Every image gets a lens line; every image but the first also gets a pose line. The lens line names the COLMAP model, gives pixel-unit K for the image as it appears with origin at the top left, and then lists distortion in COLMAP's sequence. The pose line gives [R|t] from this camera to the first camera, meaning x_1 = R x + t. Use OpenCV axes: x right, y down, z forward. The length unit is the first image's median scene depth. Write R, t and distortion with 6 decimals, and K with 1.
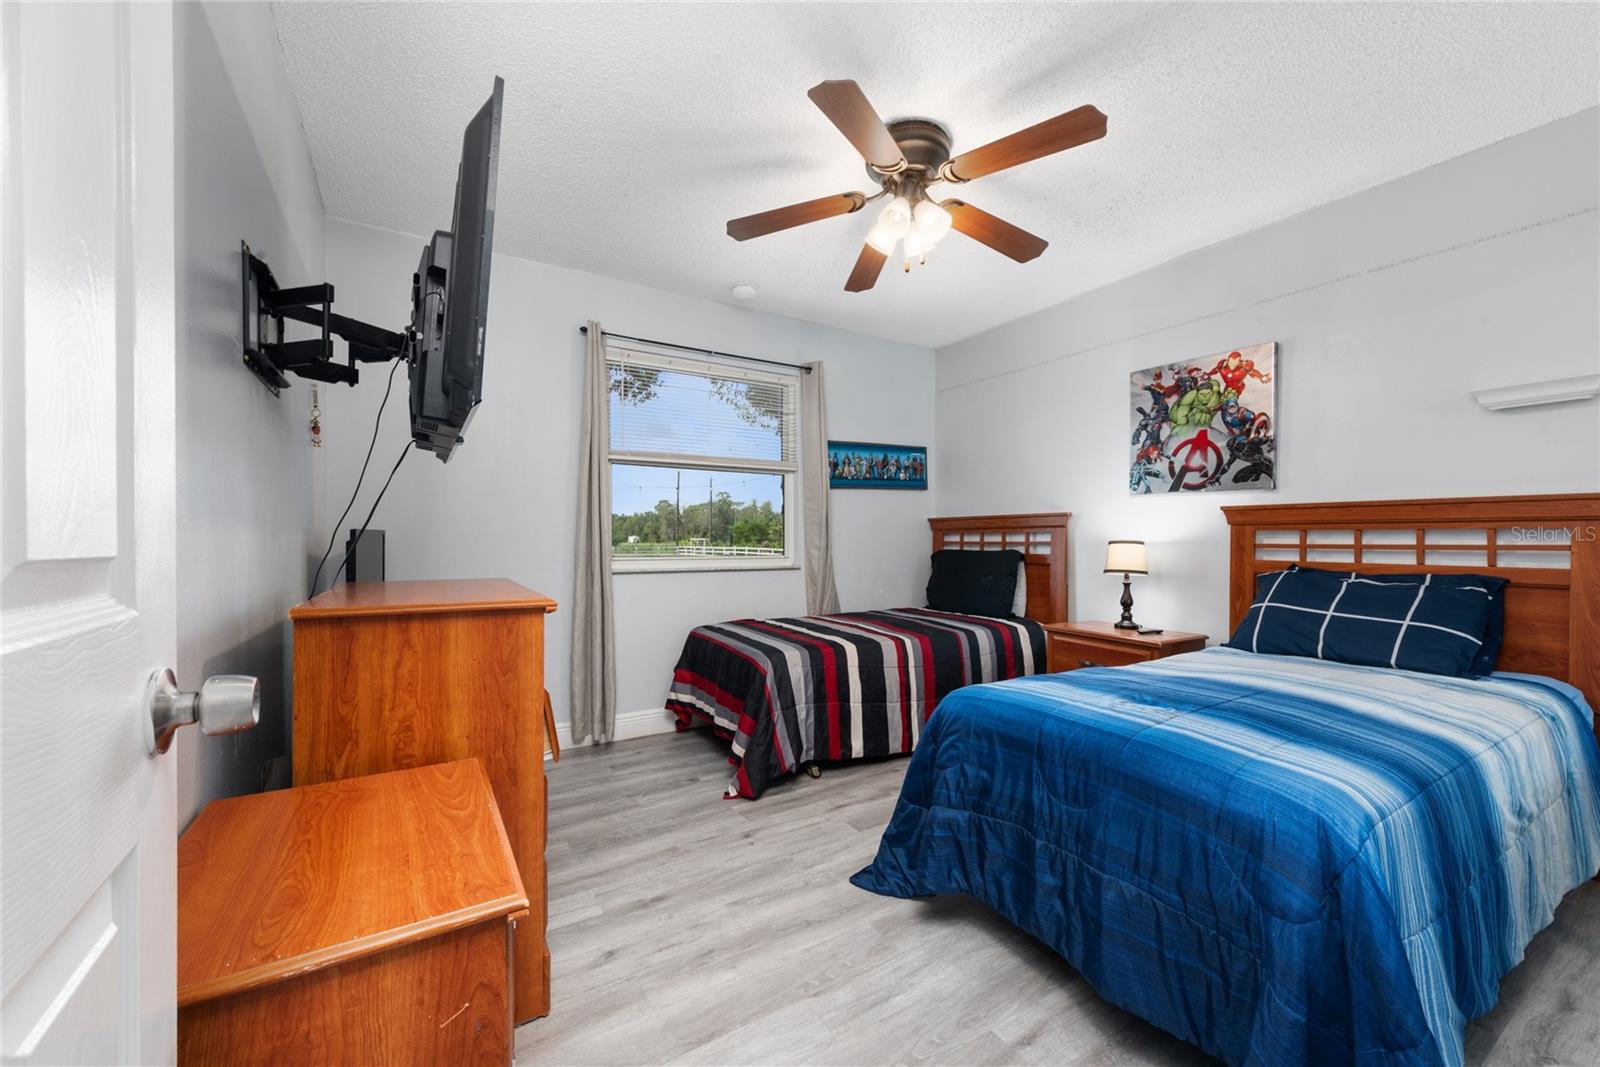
lens RADIAL K [[627.0, 0, 806.0], [0, 627.0, 538.9], [0, 0, 1]] dist [0.012497, -0.001482]
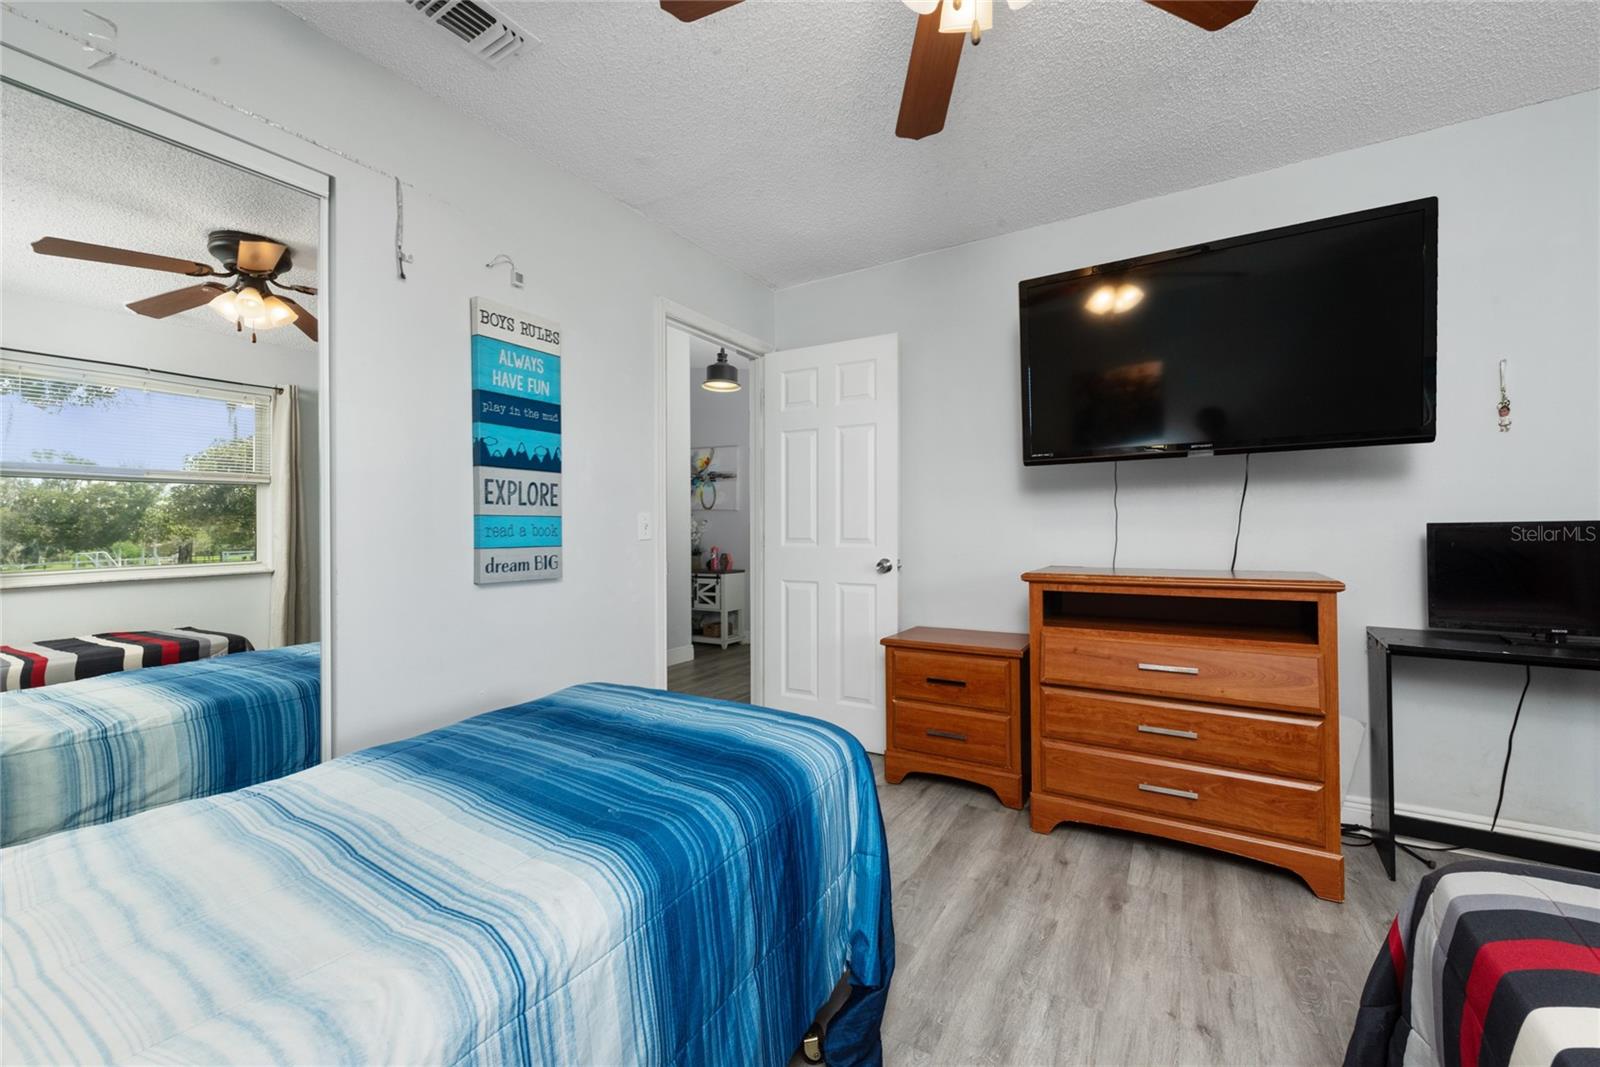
lens RADIAL K [[627.0, 0, 799.2], [0, 627.0, 536.2], [0, 0, 1]] dist [0.012497, -0.001482]
pose [[-0.901682, 0.002977, -0.432390, 0.602912], [0.004778, 0.999984, -0.003080, 0.002314], [0.432374, -0.004843, -0.901681, 1.616408]]
